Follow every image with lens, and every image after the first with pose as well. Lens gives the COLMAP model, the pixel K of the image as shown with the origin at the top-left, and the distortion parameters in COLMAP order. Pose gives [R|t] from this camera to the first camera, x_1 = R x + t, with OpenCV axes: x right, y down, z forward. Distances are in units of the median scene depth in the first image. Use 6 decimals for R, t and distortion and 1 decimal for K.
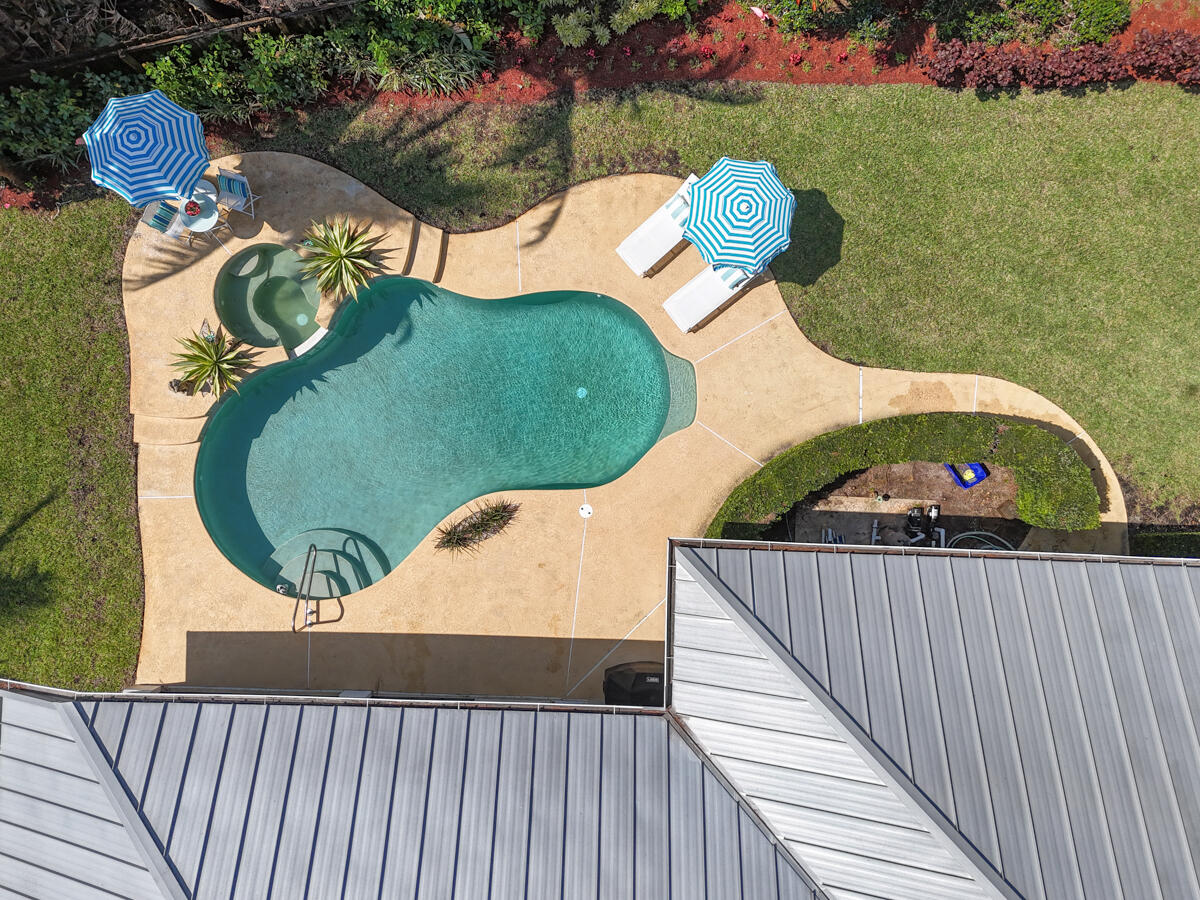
lens RADIAL K [[876.6, 0, 600.0], [0, 876.6, 450.0], [0, 0, 1]] dist [0.067649, -0.076944]
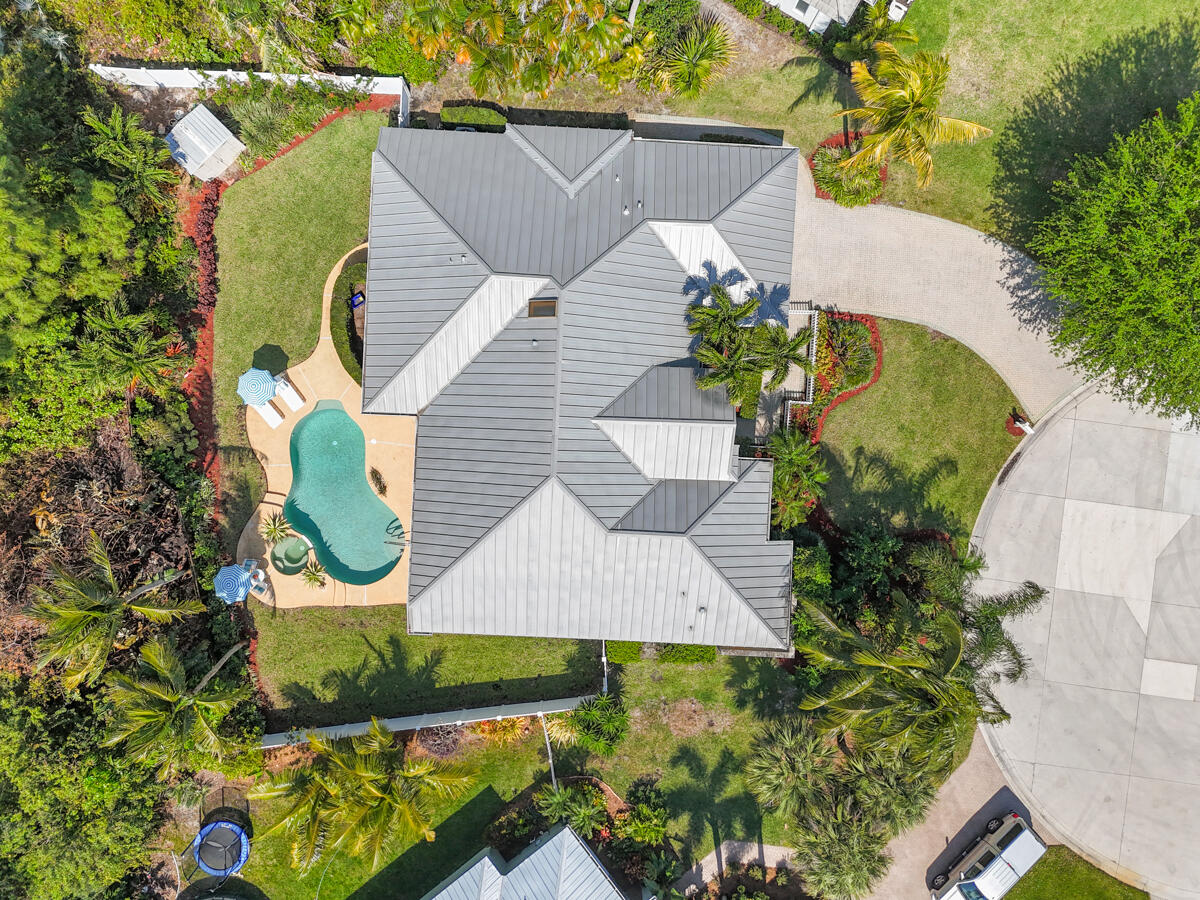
lens RADIAL K [[876.6, 0, 600.0], [0, 876.6, 450.0], [0, 0, 1]] dist [0.067649, -0.076944]
pose [[0.014909, -0.999776, -0.014996, 0.009482], [0.999869, 0.014812, 0.006568, 0.751291], [-0.006344, -0.015092, 0.999866, -1.709662]]
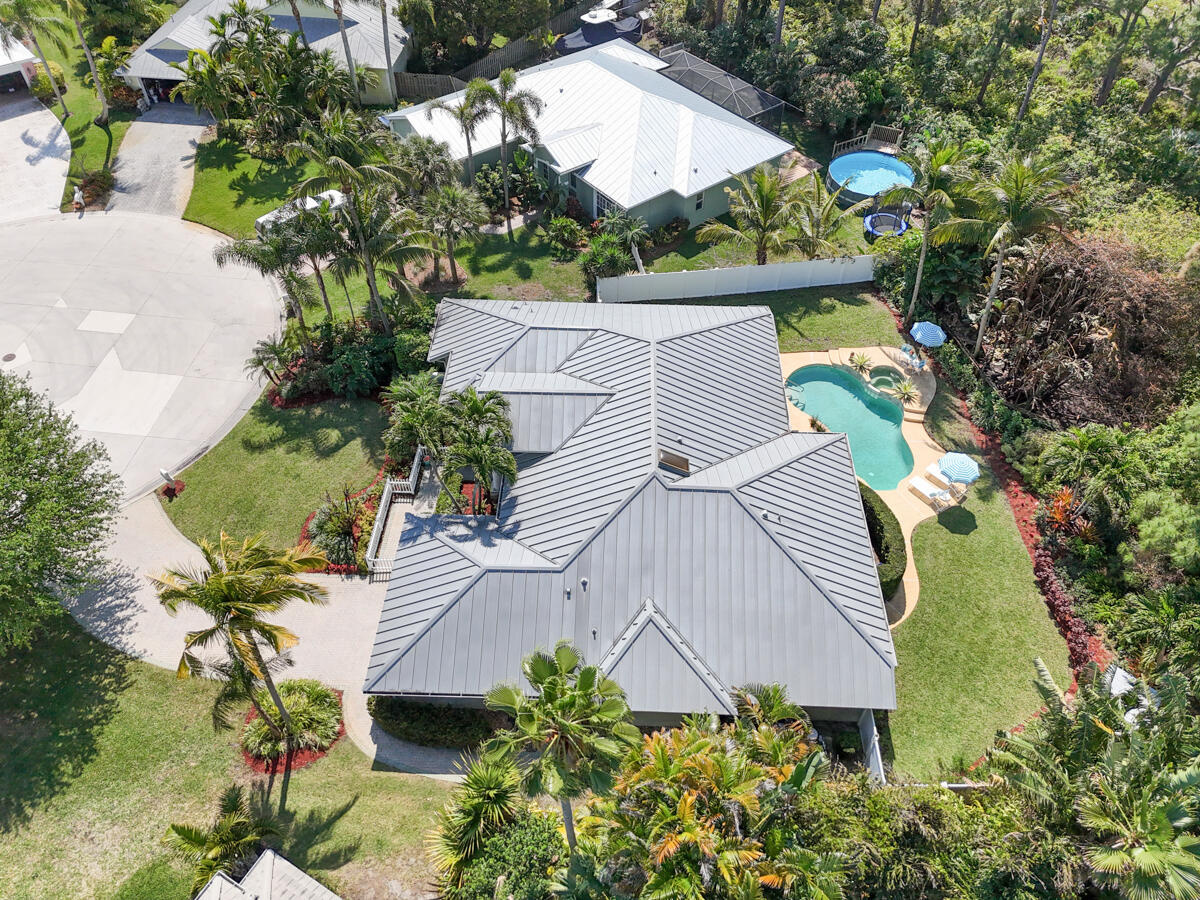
lens RADIAL K [[876.6, 0, 600.0], [0, 876.6, 450.0], [0, 0, 1]] dist [0.067649, -0.076944]
pose [[0.001373, 0.734162, -0.678973, 1.808744], [-0.999862, -0.010246, -0.013101, 0.822612], [-0.016575, 0.678897, 0.734047, -0.998577]]
